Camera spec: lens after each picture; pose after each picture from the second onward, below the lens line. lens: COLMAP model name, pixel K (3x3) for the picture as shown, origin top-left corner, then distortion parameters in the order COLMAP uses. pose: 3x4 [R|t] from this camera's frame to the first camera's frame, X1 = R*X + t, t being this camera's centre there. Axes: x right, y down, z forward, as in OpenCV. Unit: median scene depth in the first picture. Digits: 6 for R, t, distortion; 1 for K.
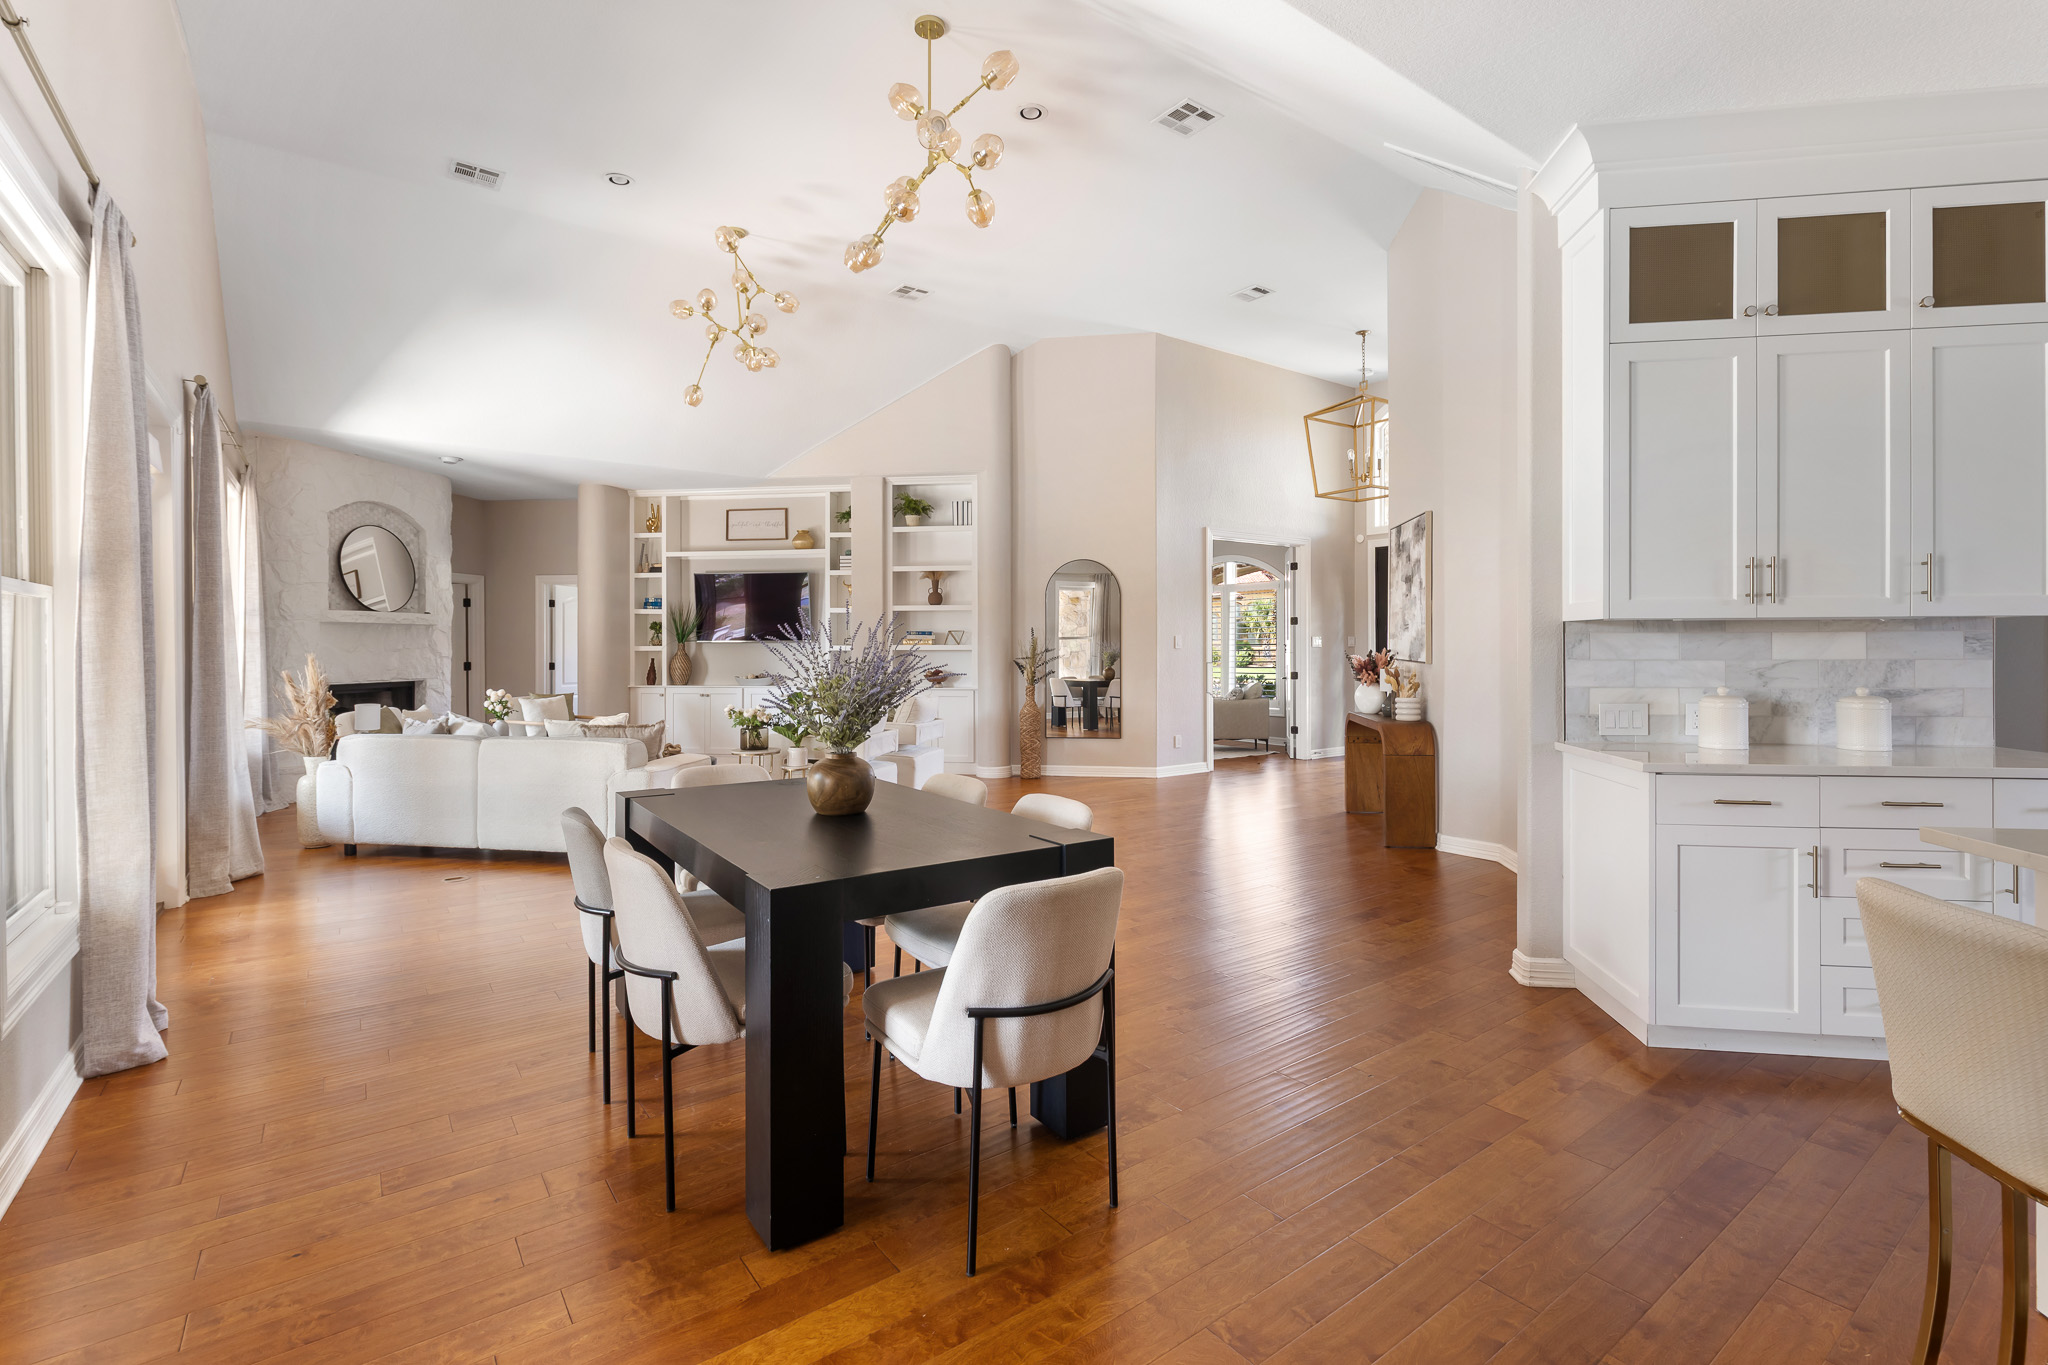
lens RADIAL K [[921.1, 0, 1025.2], [0, 921.1, 666.1], [0, 0, 1]] dist [0.001565, -0.000663]
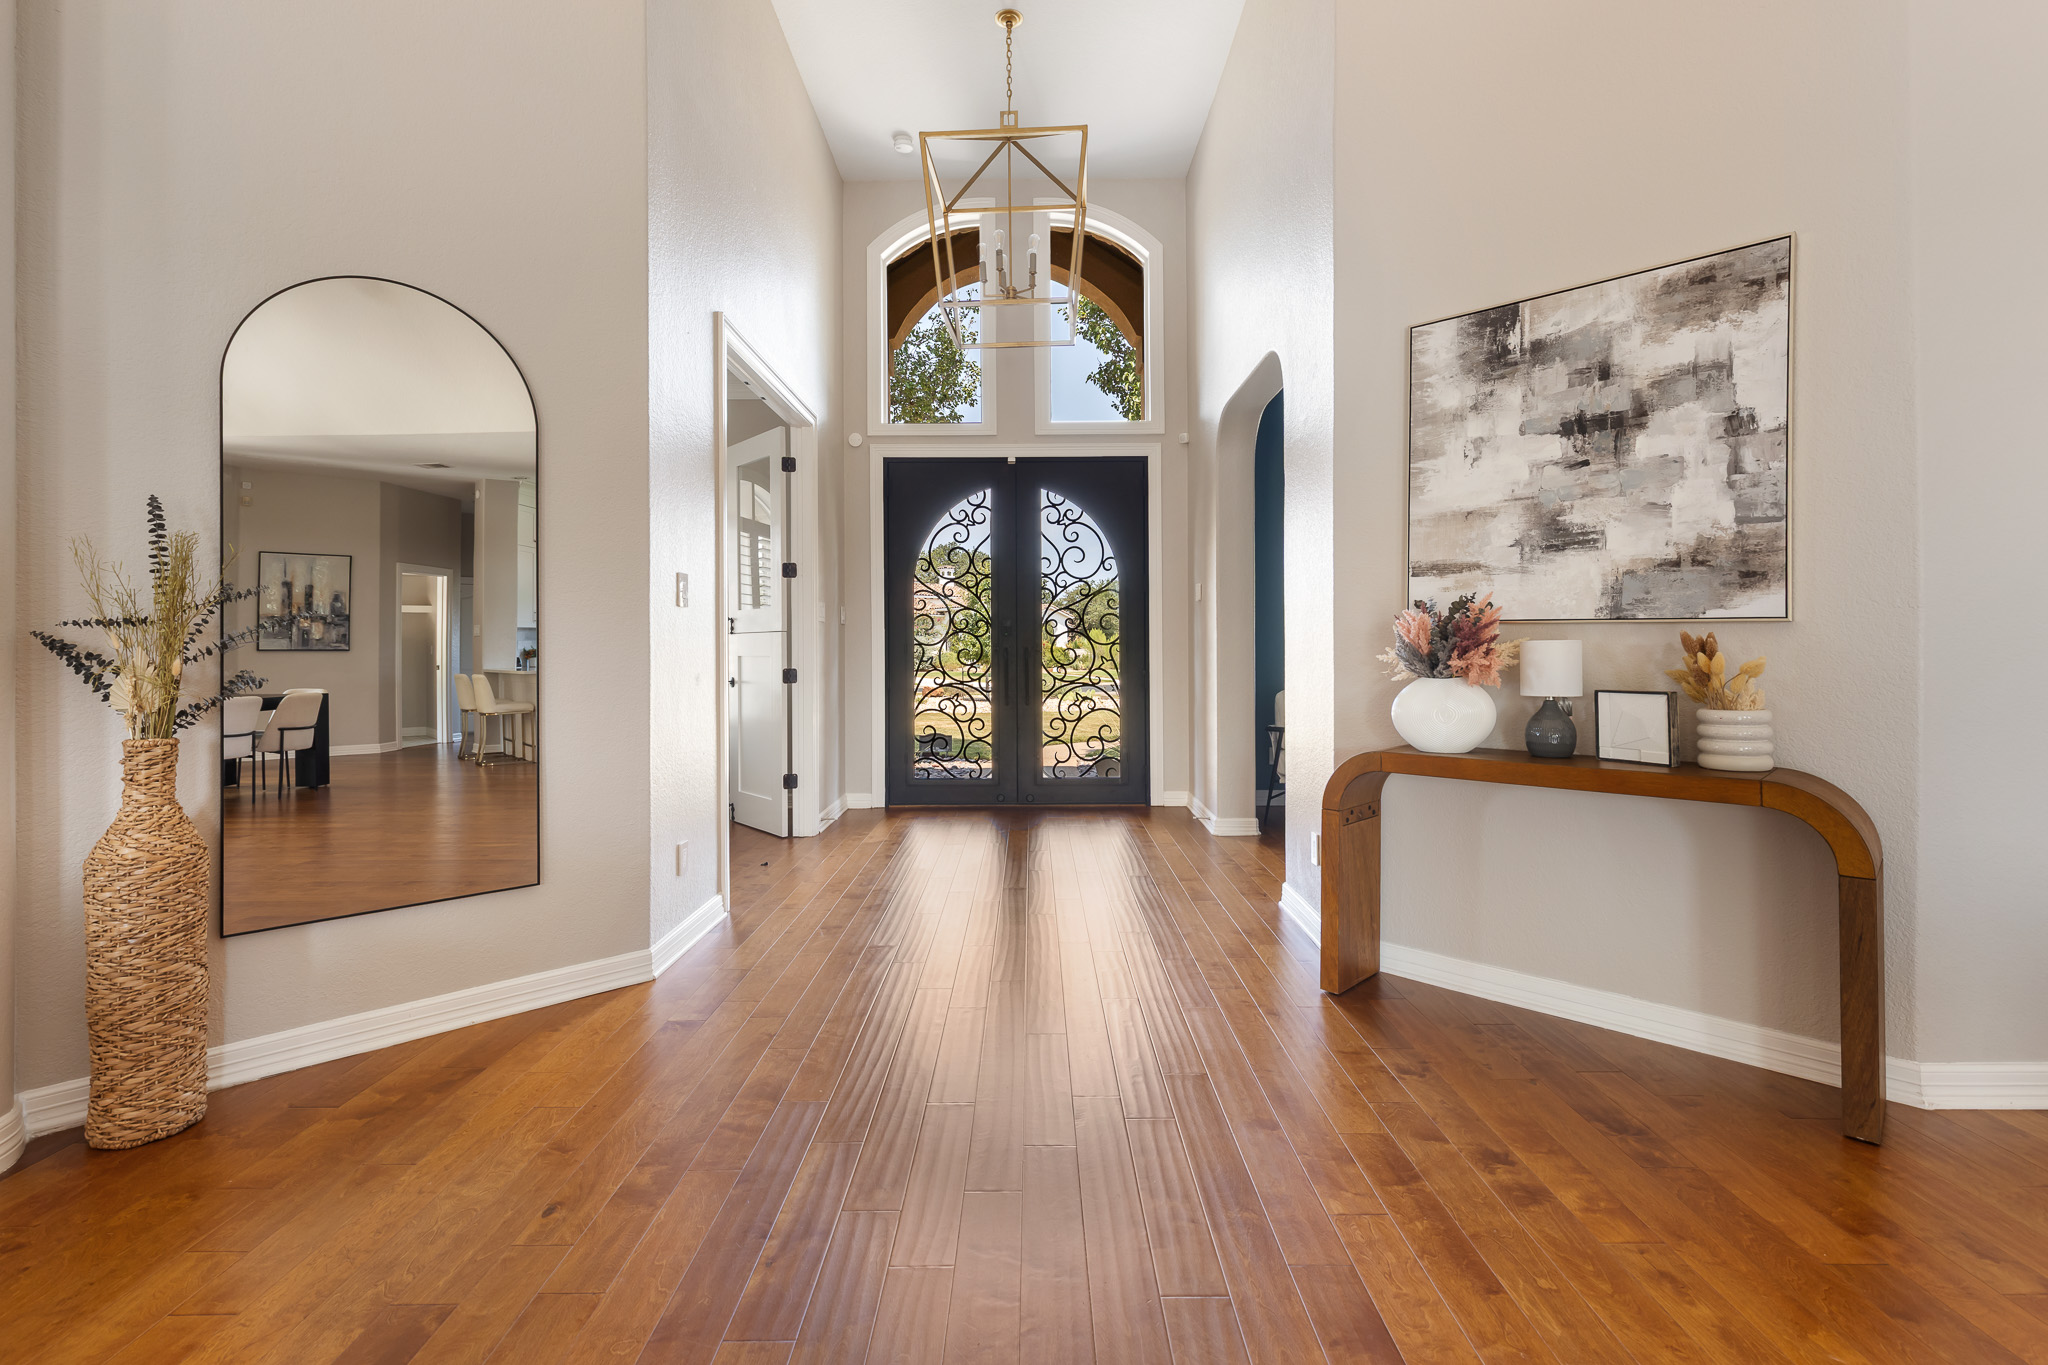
lens RADIAL K [[924.9, 0, 1016.3], [0, 924.9, 653.4], [0, 0, 1]] dist [0.004875, -0.001003]
pose [[0.606958, -0.002214, 0.794731, -0.045046], [0.017615, 0.999788, -0.010668, 0.005437], [-0.794539, 0.020474, 0.606868, 0.622403]]
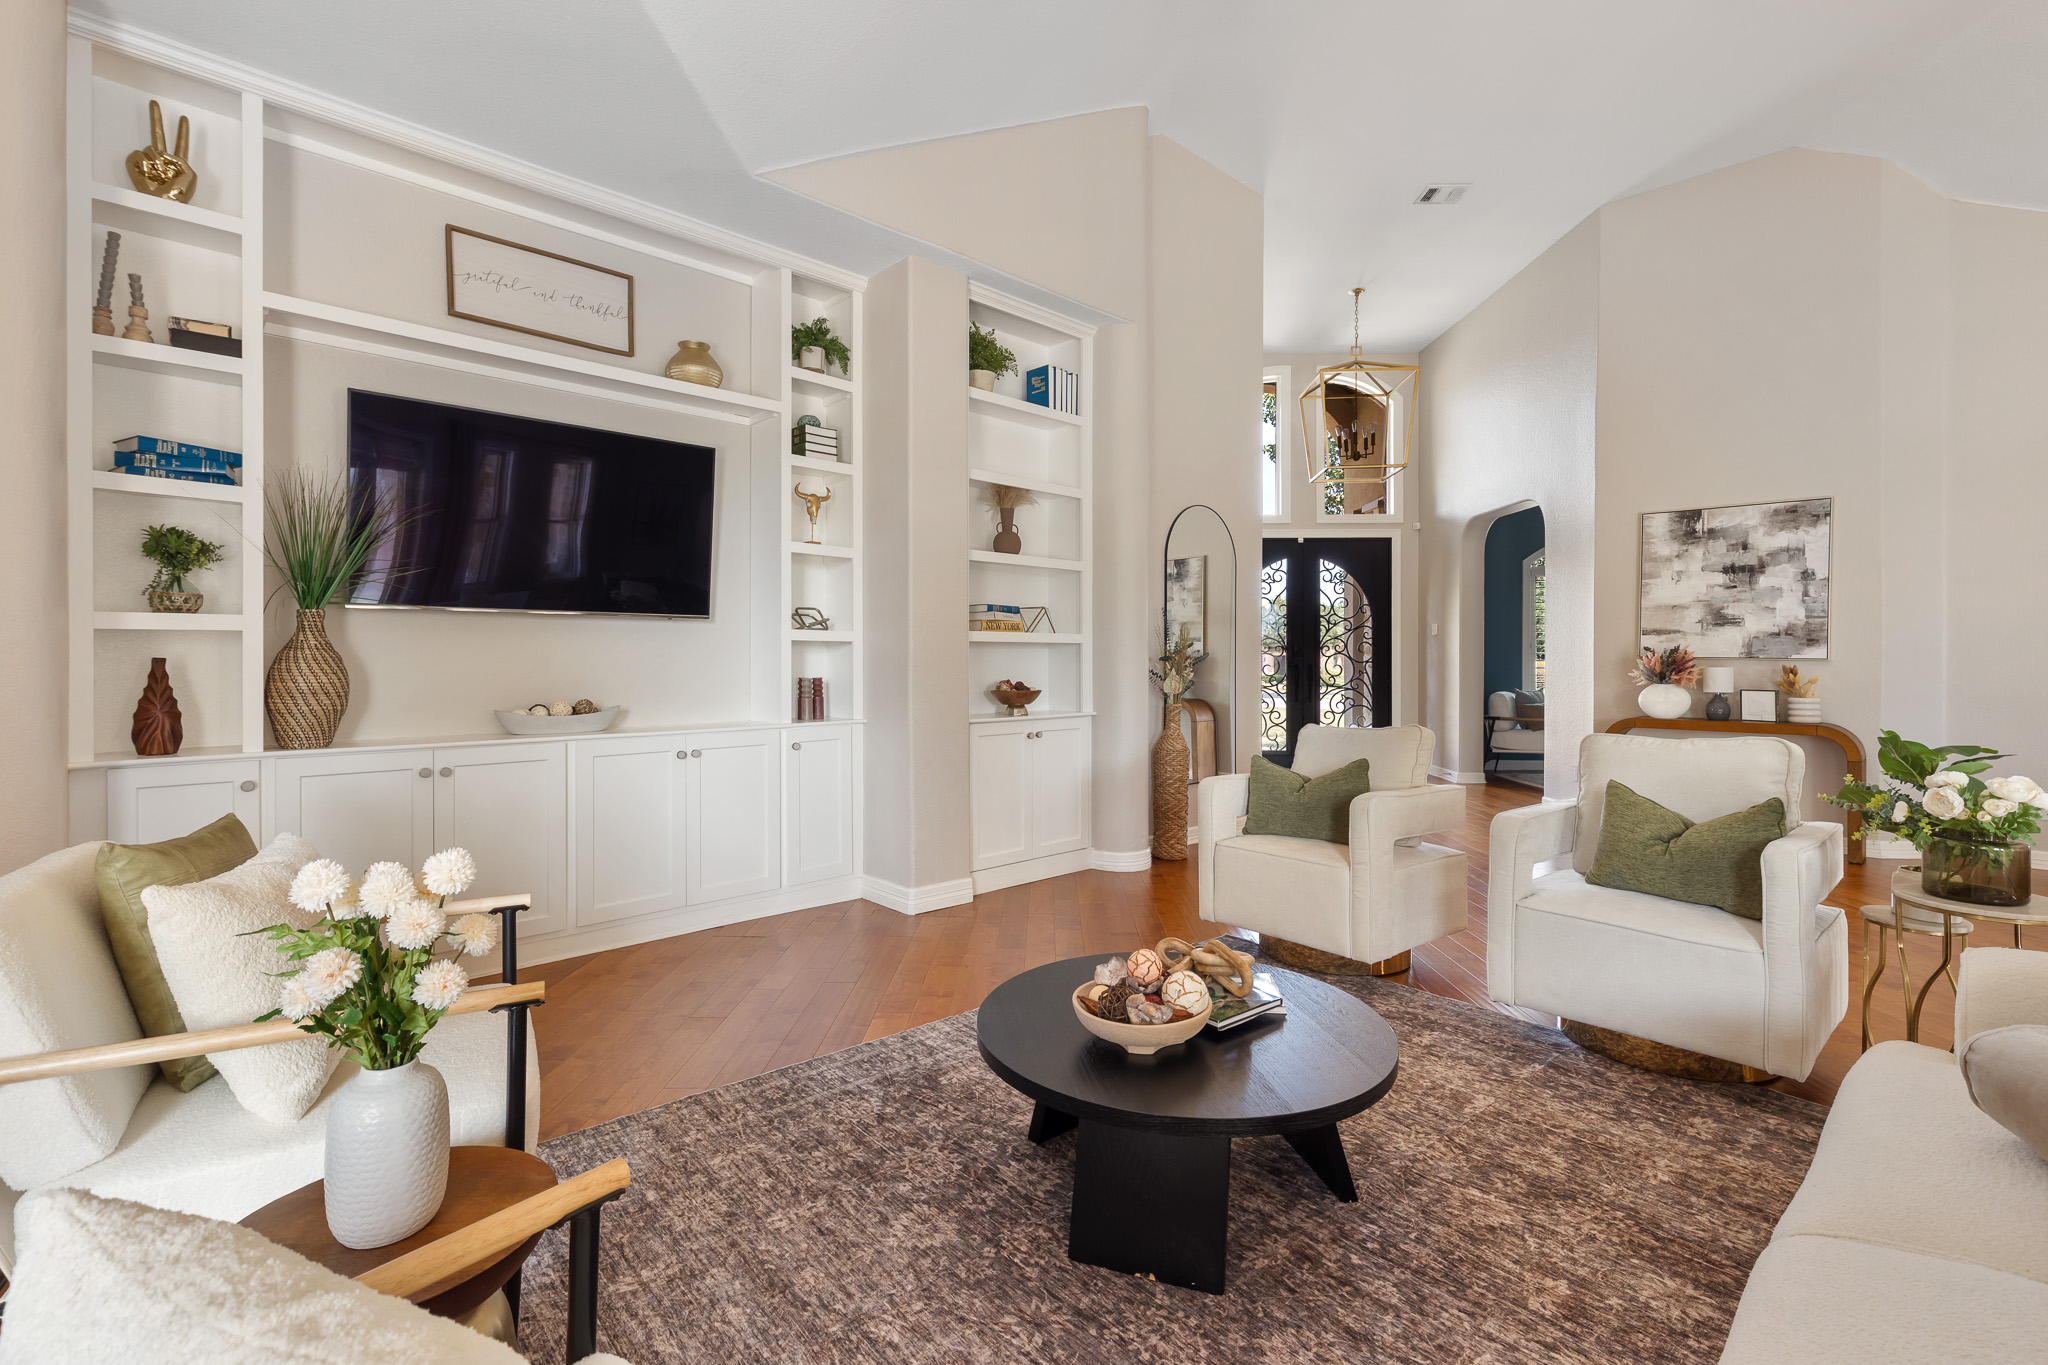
lens RADIAL K [[927.7, 0, 1012.4], [0, 927.7, 670.2], [0, 0, 1]] dist [0.000581, 0.000166]
pose [[0.614516, -0.006373, 0.788879, -0.488194], [0.012523, 0.999920, -0.001678, -0.001269], [-0.788805, 0.010910, 0.614546, 0.653834]]
